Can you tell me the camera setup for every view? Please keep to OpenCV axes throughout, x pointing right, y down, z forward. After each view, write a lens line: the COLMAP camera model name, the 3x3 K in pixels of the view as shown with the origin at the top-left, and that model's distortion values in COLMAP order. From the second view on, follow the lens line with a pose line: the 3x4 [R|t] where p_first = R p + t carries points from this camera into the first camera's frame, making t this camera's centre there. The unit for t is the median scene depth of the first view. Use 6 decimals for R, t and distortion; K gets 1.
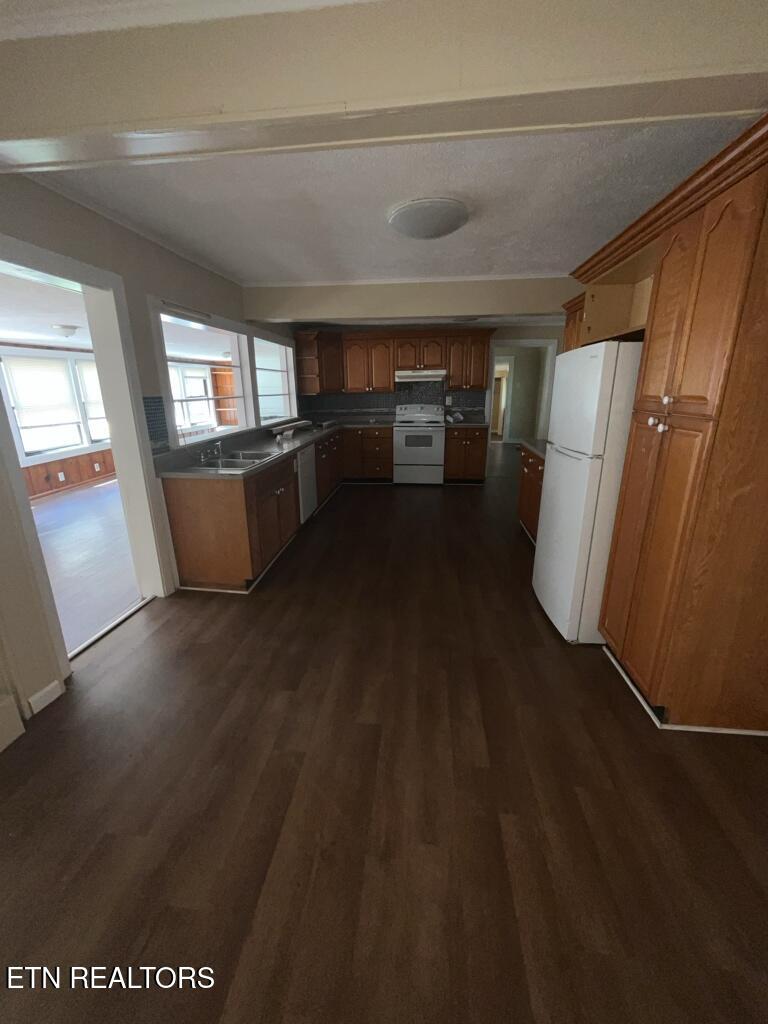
lens RADIAL K [[414.7, 0, 383.5], [0, 414.7, 510.3], [0, 0, 1]] dist [-0.002605, -0.000297]
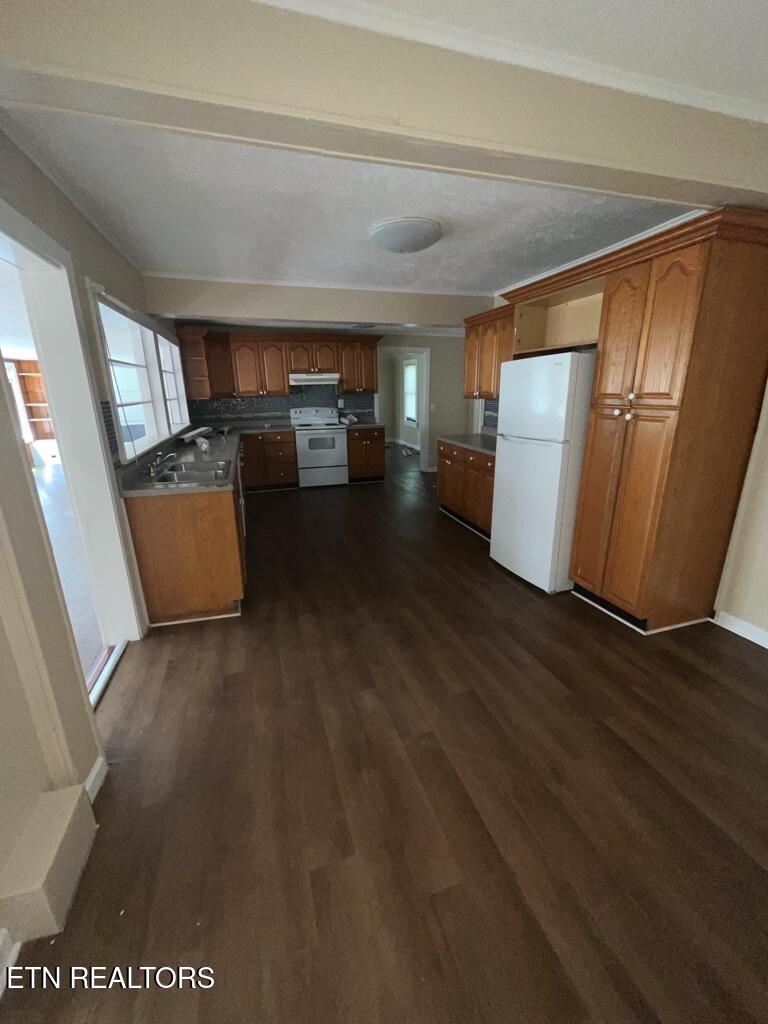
lens RADIAL K [[414.7, 0, 382.6], [0, 414.7, 510.3], [0, 0, 1]] dist [-0.002605, -0.000297]
pose [[0.917038, -0.113906, 0.382186, -0.201971], [0.117827, 0.992946, 0.013217, -0.001378], [-0.380996, 0.032912, 0.923991, 0.016411]]
